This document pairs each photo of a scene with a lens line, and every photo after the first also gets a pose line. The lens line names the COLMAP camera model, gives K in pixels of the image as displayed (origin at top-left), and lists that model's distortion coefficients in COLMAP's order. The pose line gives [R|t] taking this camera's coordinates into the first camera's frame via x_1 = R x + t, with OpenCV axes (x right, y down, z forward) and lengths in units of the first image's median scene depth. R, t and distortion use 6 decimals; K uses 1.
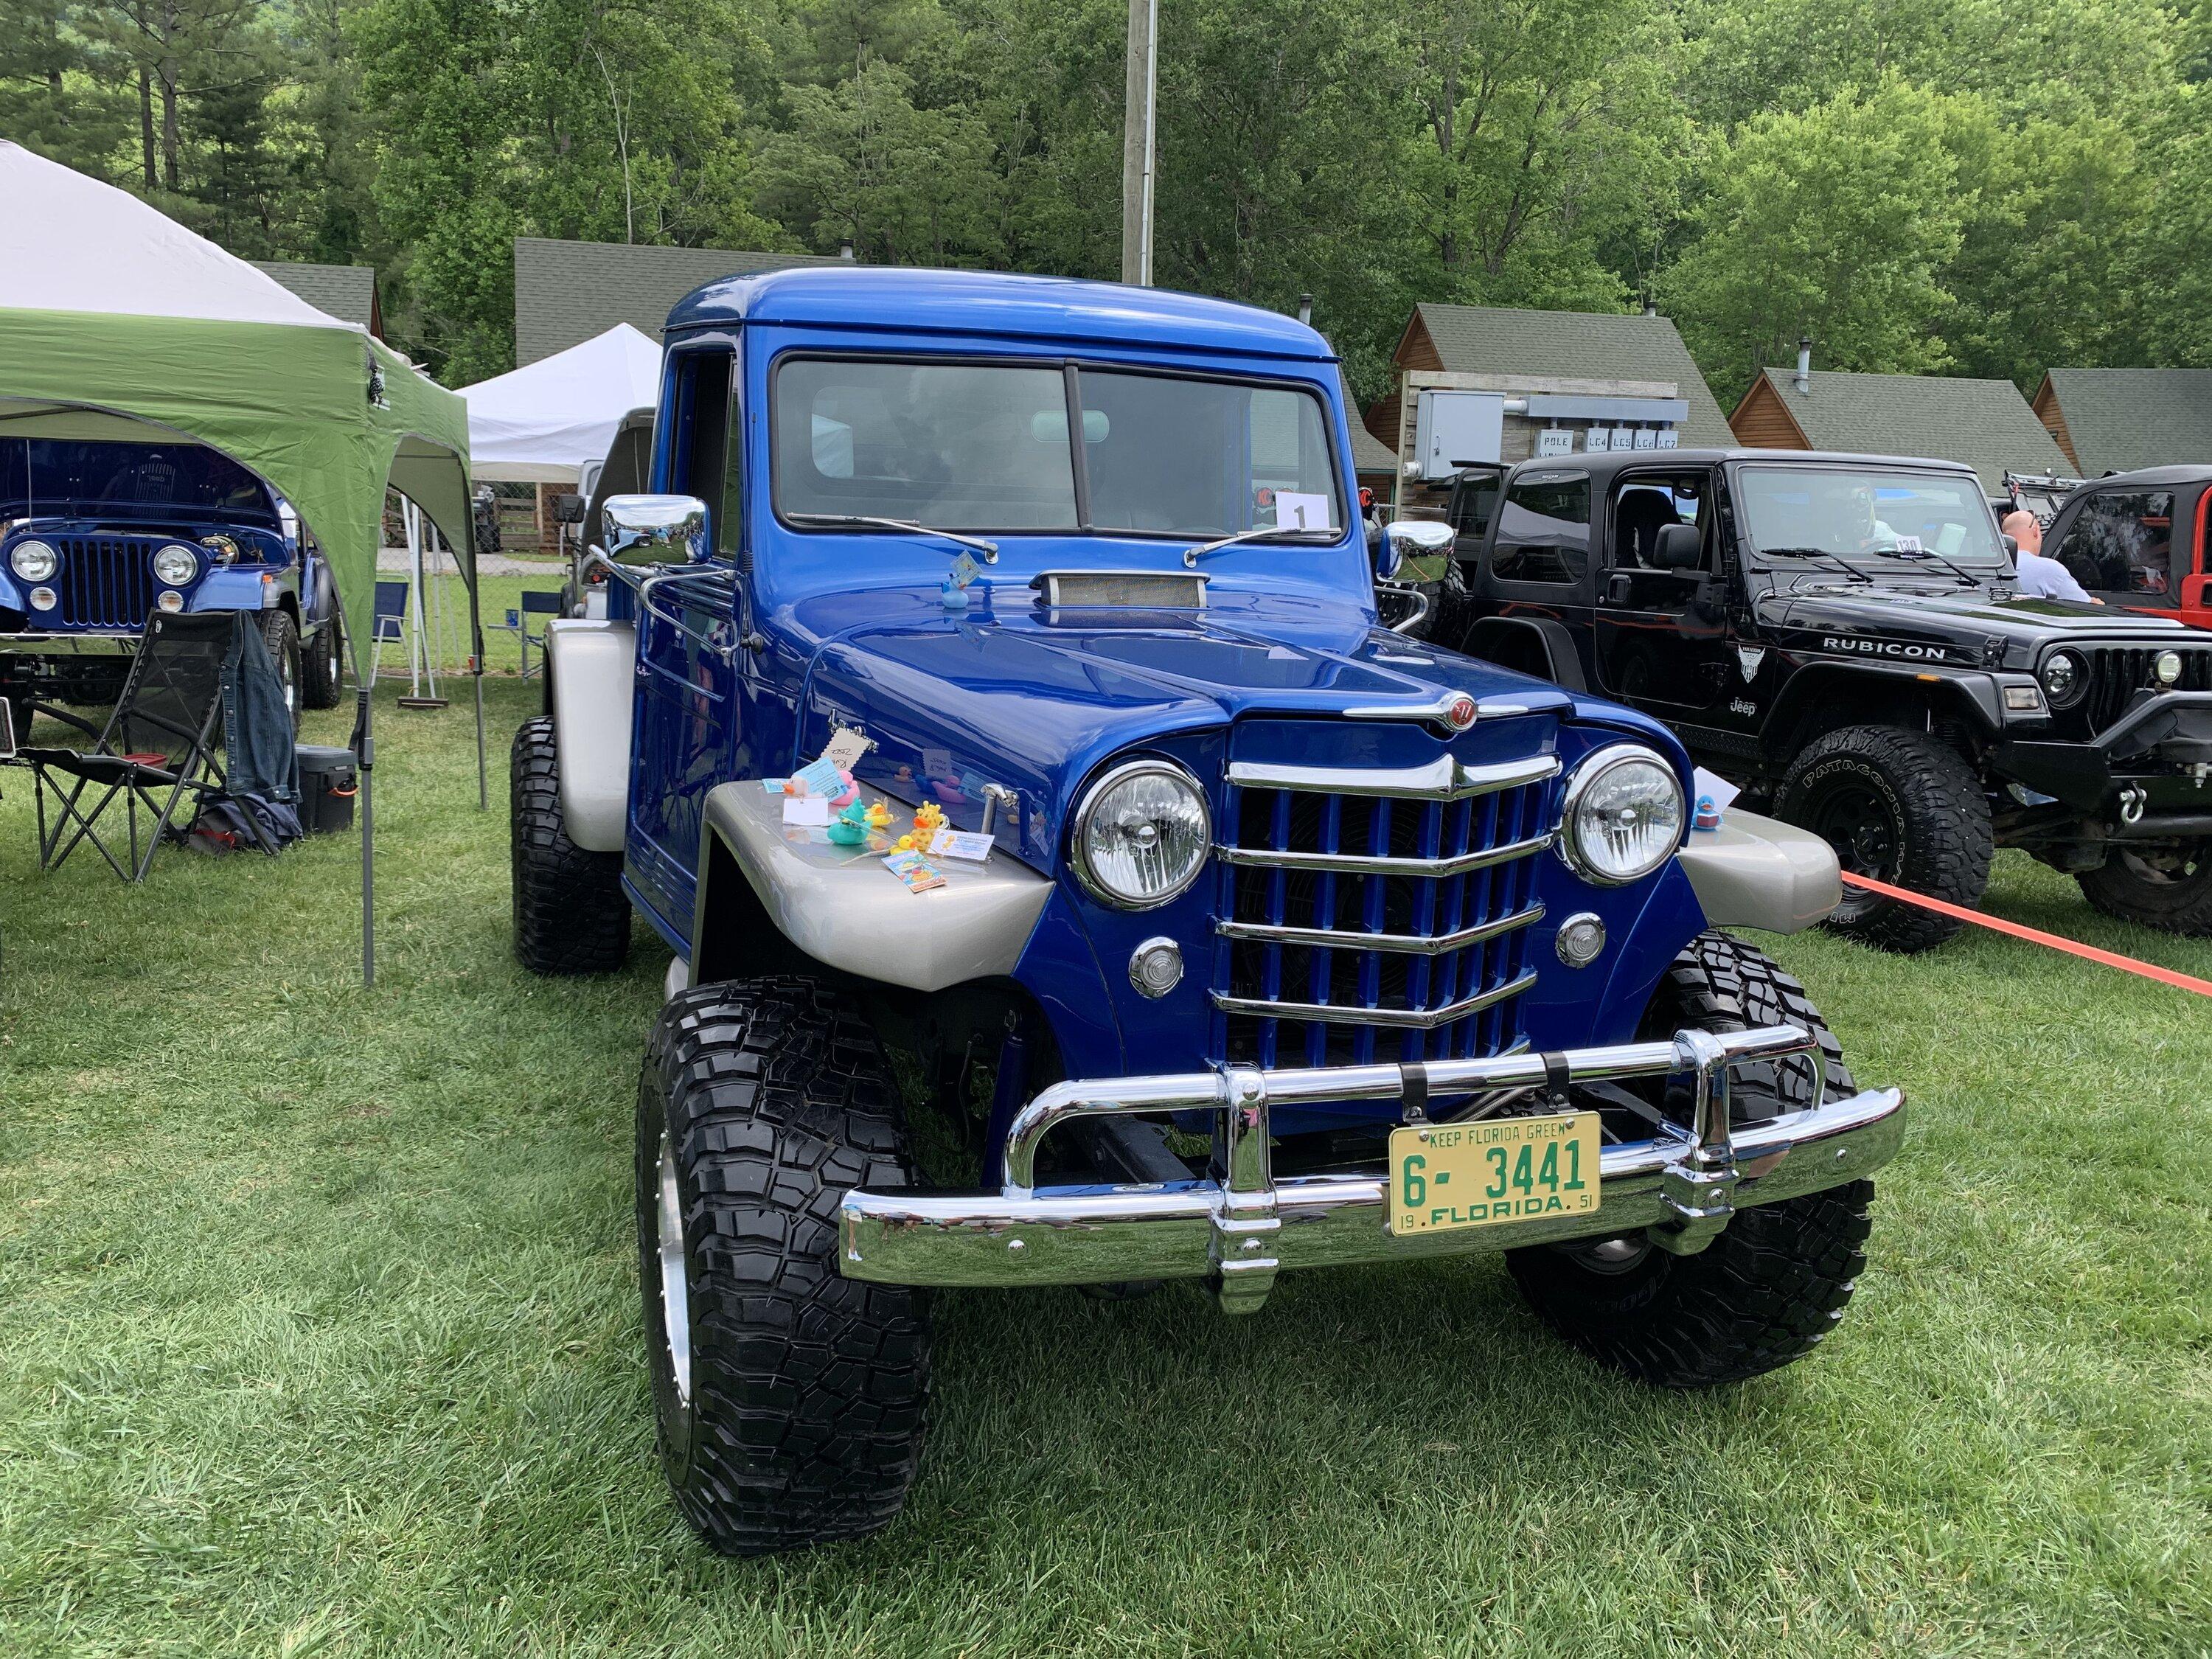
lens RADIAL K [[1682.2, 0, 1086.6], [0, 1682.2, 829.3], [0, 0, 1]] dist [0.011385, -0.009670]
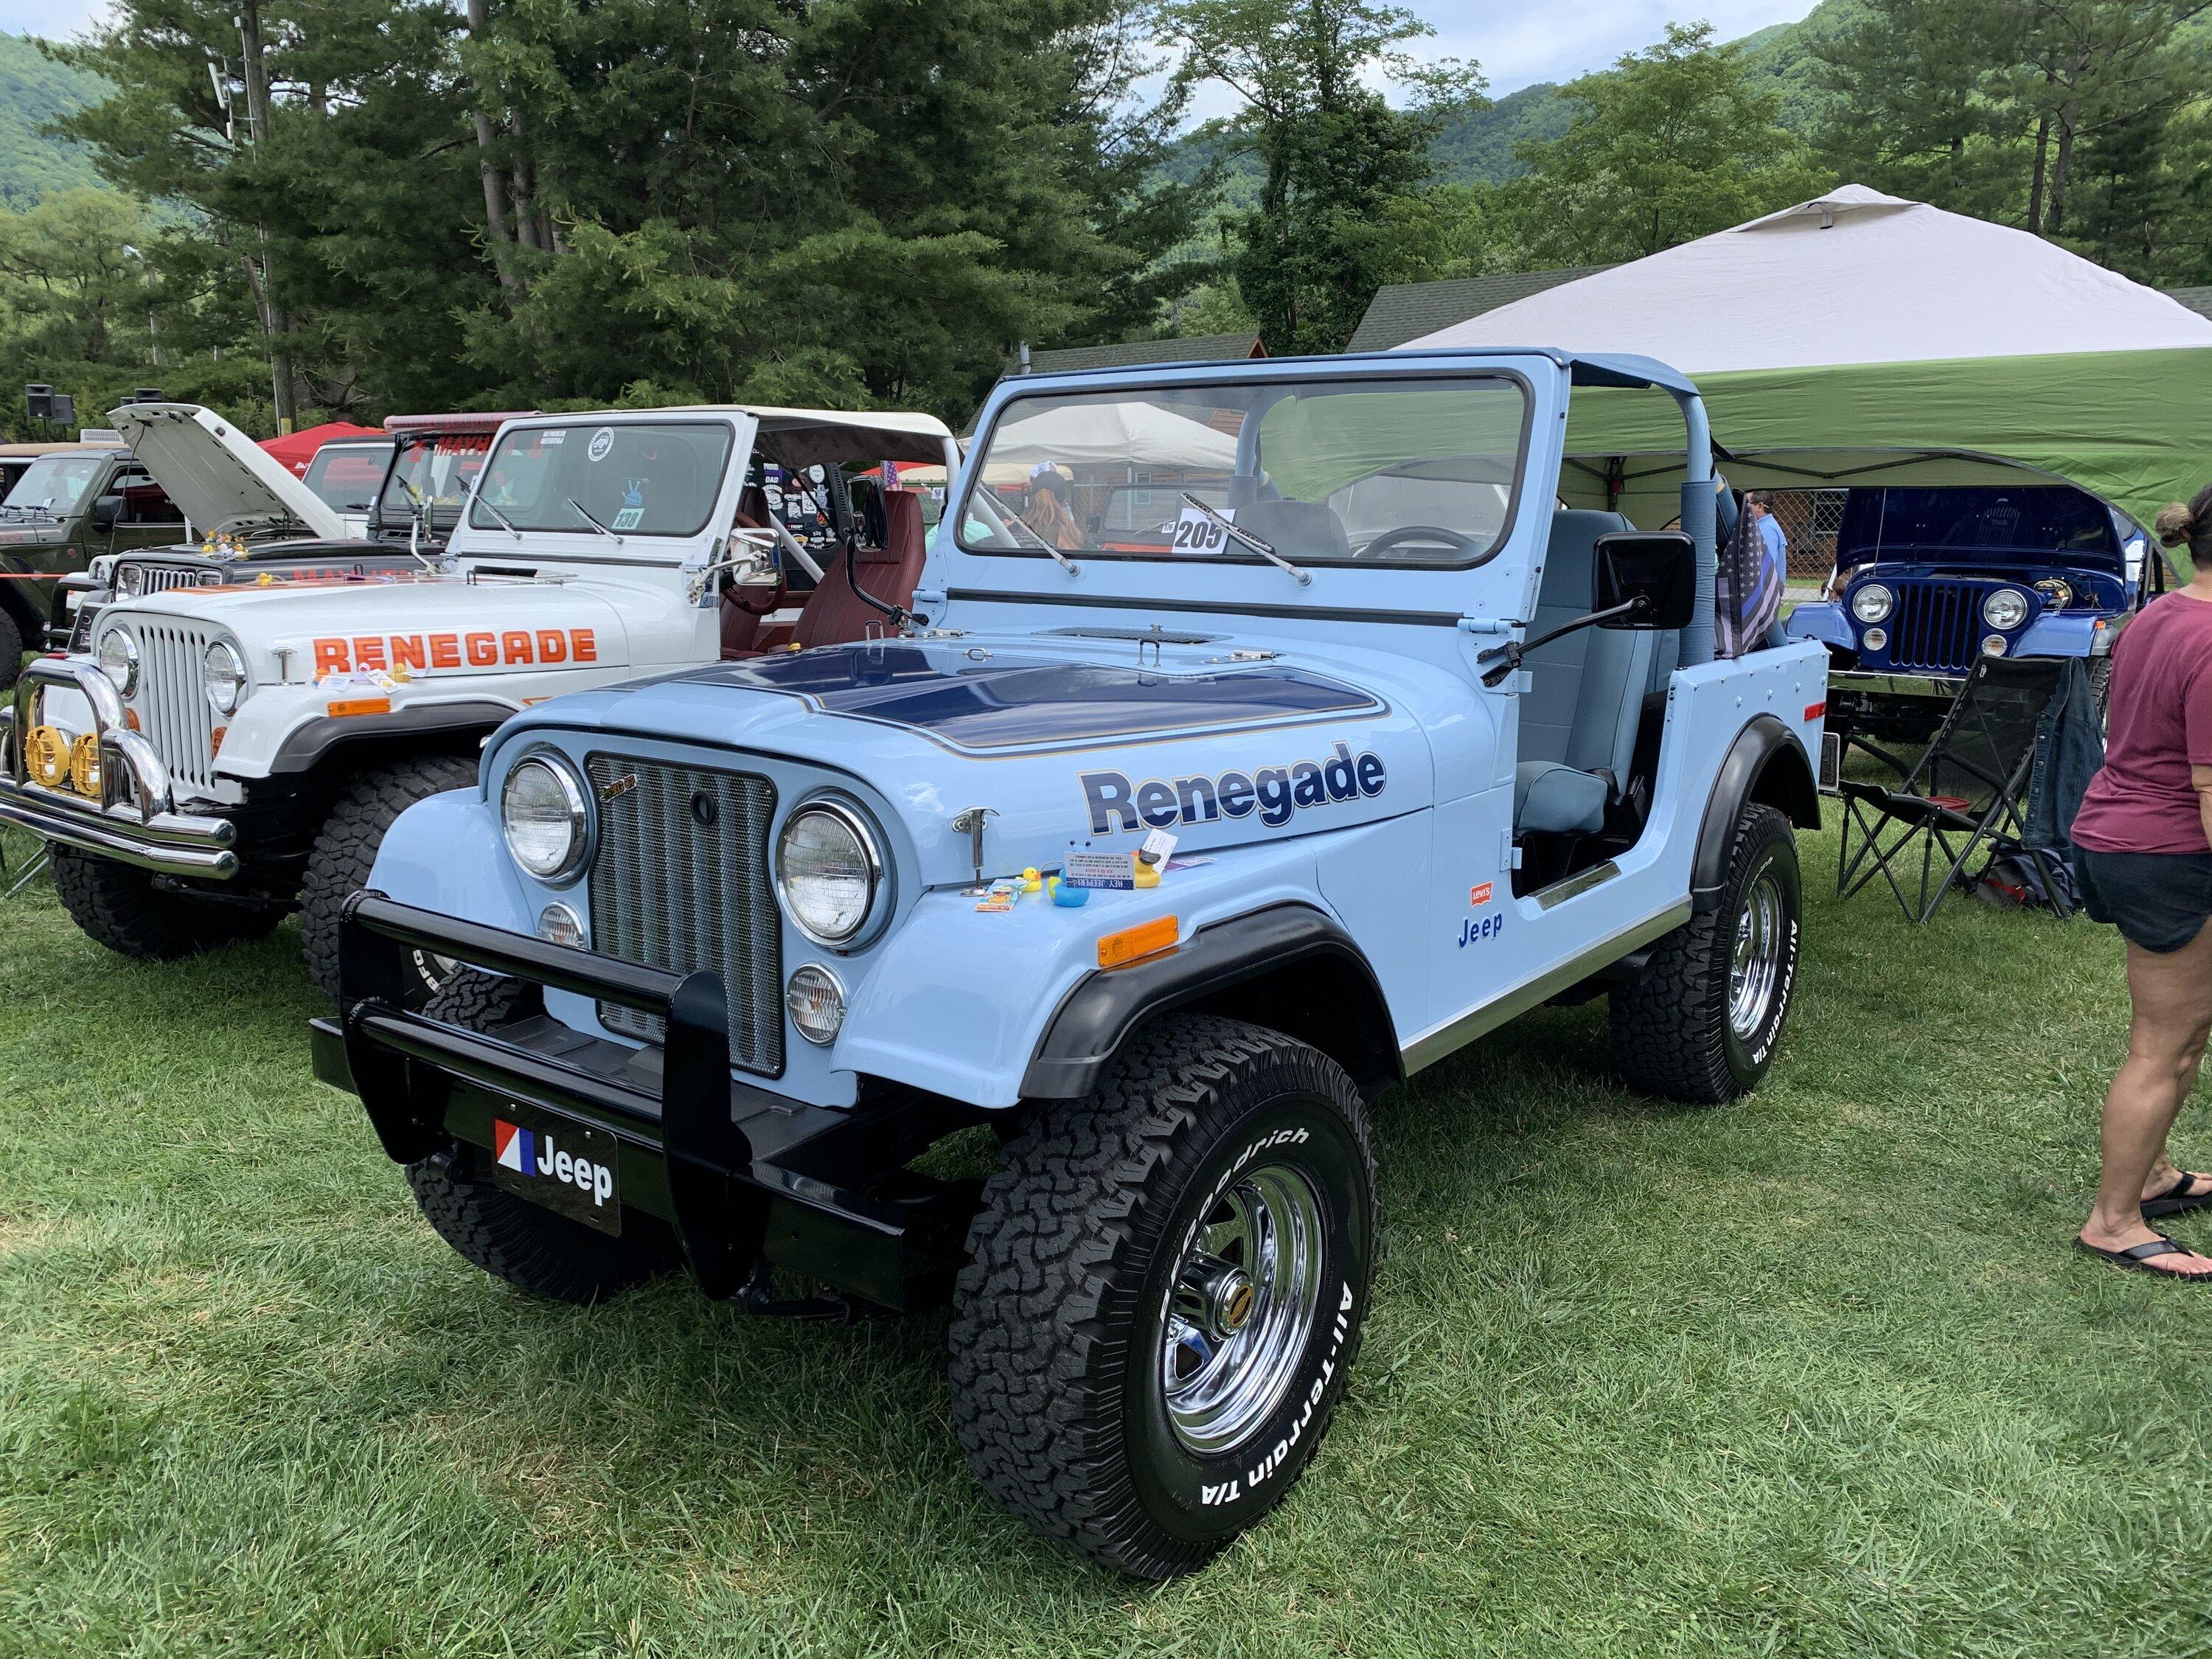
lens RADIAL K [[1682.2, 0, 1105.0], [0, 1682.2, 829.7], [0, 0, 1]] dist [0.011385, -0.009670]
pose [[0.565934, 0.122293, -0.815330, -0.018527], [-0.142515, 0.988561, 0.049355, -0.002767], [0.812040, 0.088265, 0.576889, 0.015053]]
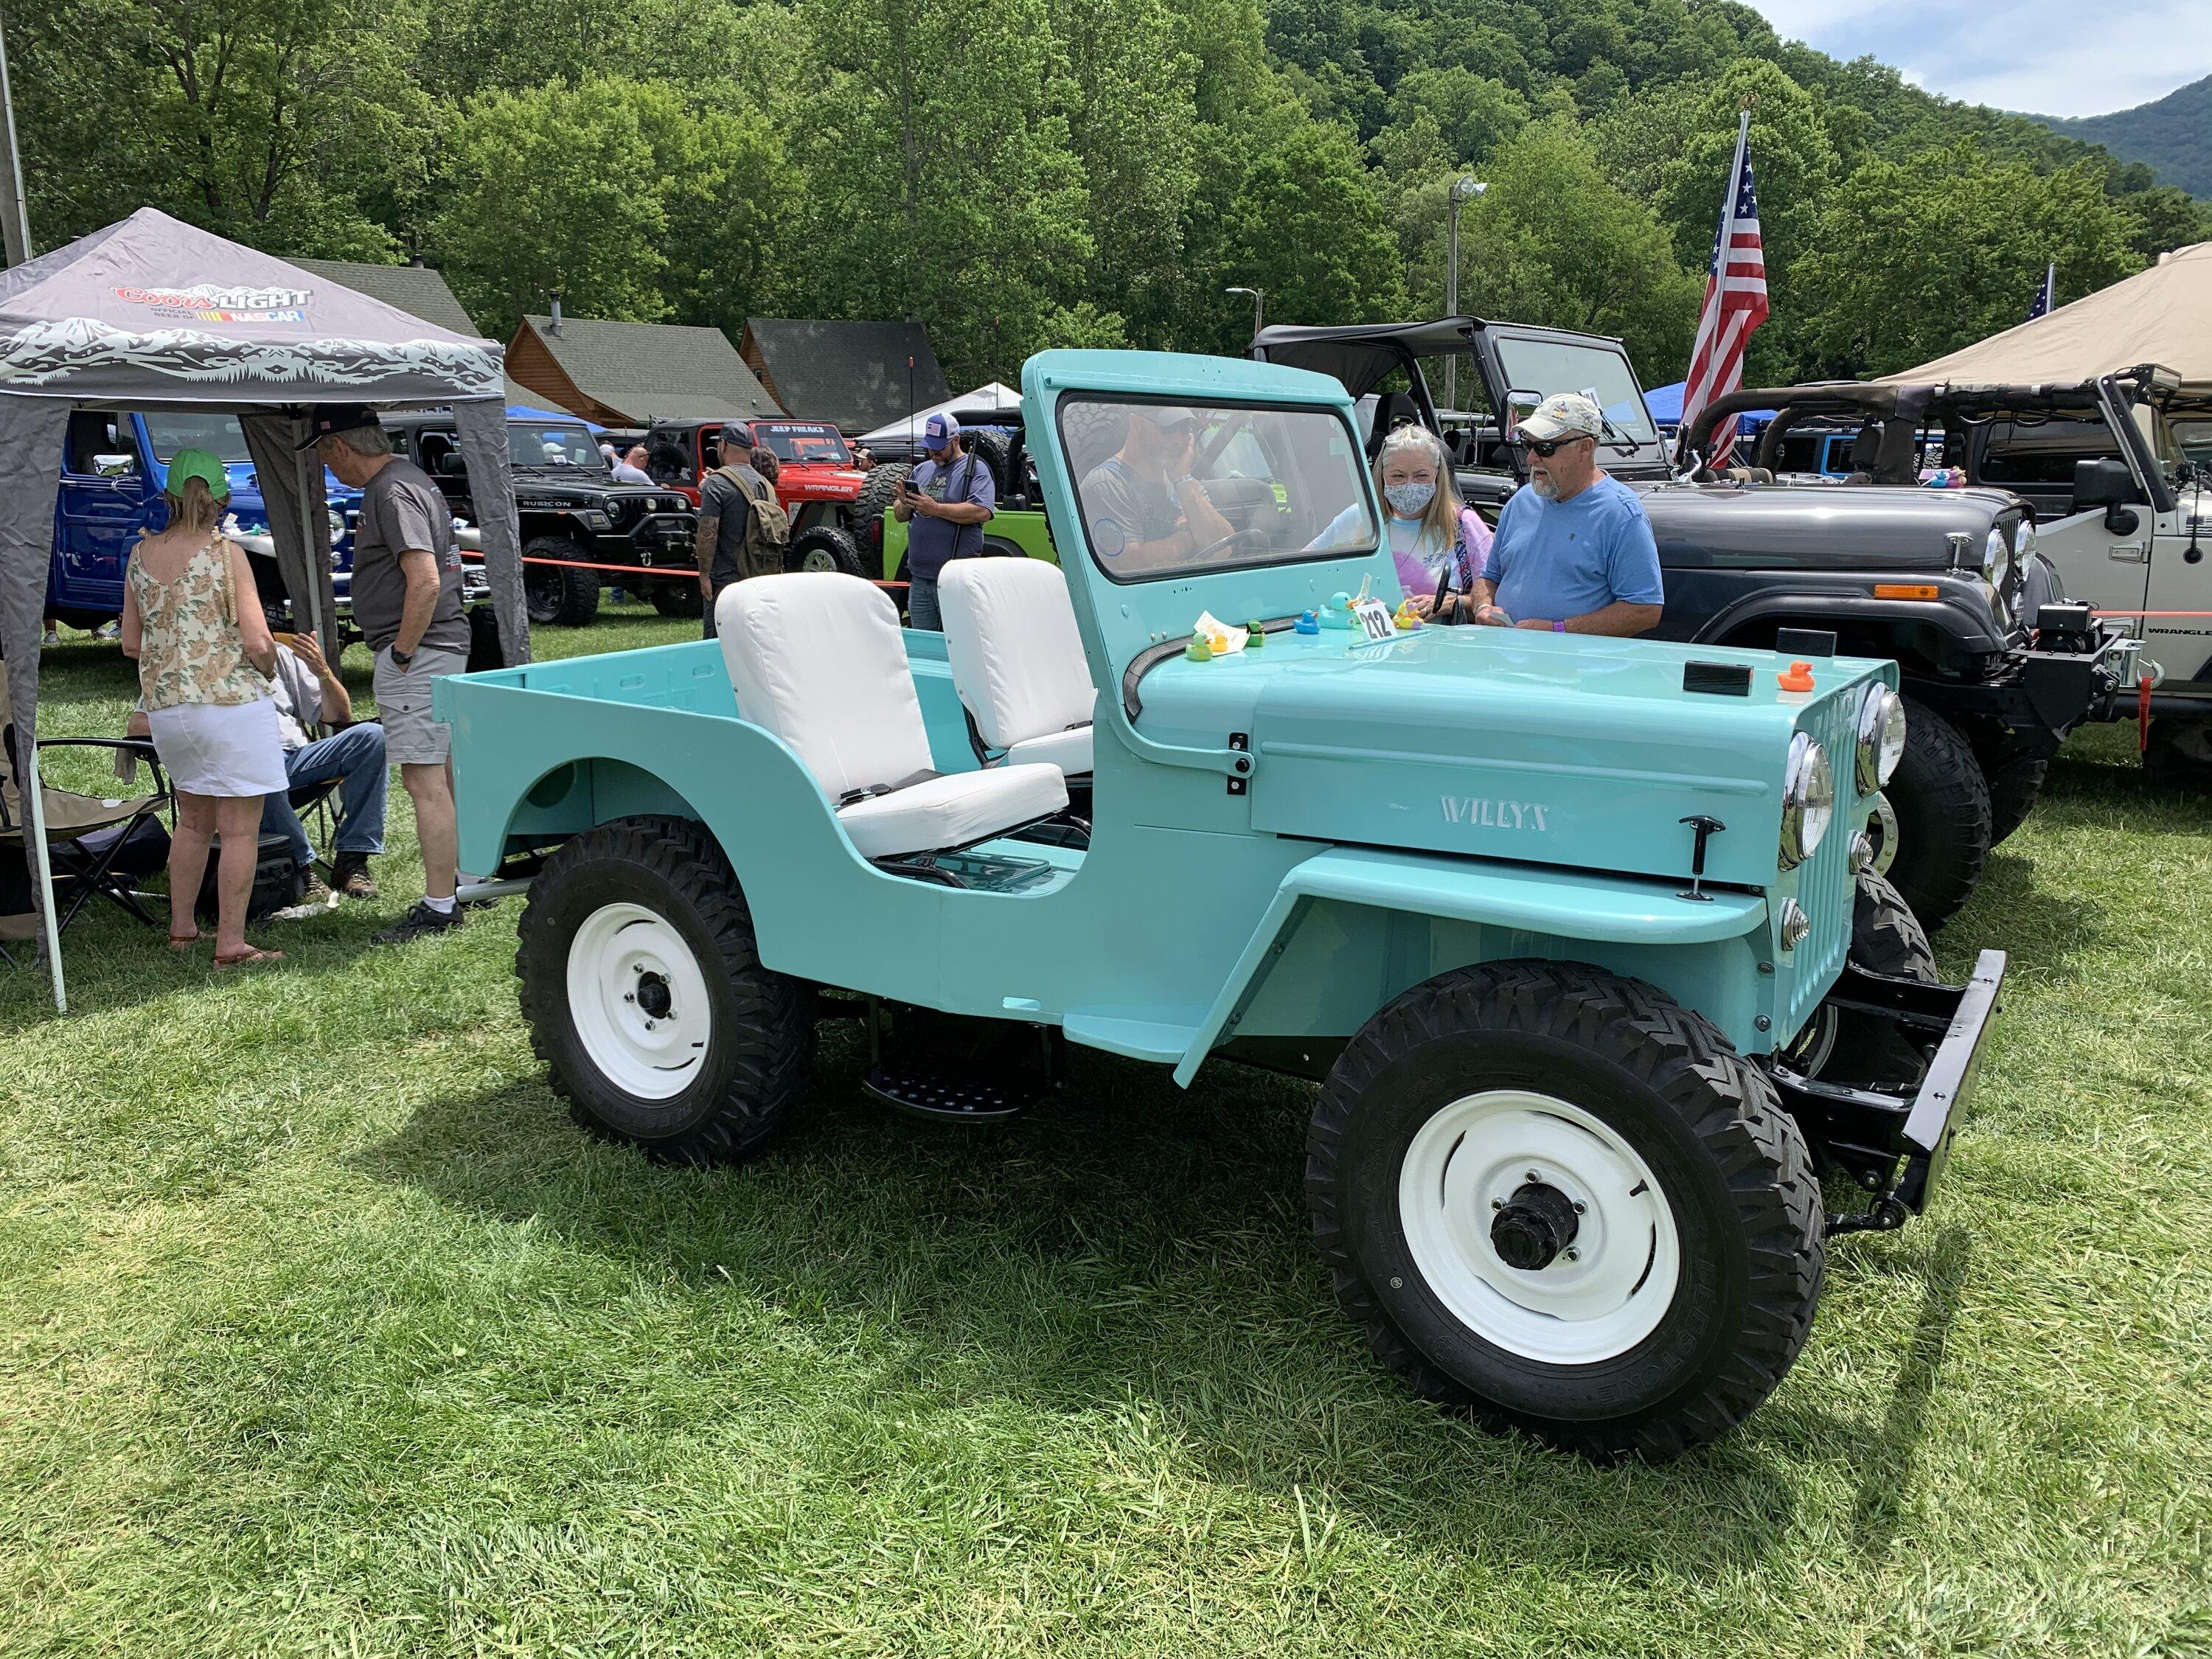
lens RADIAL K [[1682.2, 0, 1093.6], [0, 1682.2, 838.4], [0, 0, 1]] dist [0.011385, -0.009670]
pose [[0.782361, -0.163797, 0.600901, -0.246648], [0.134515, 0.986466, 0.093760, 0.137672], [-0.608126, 0.007476, 0.793805, -0.776640]]
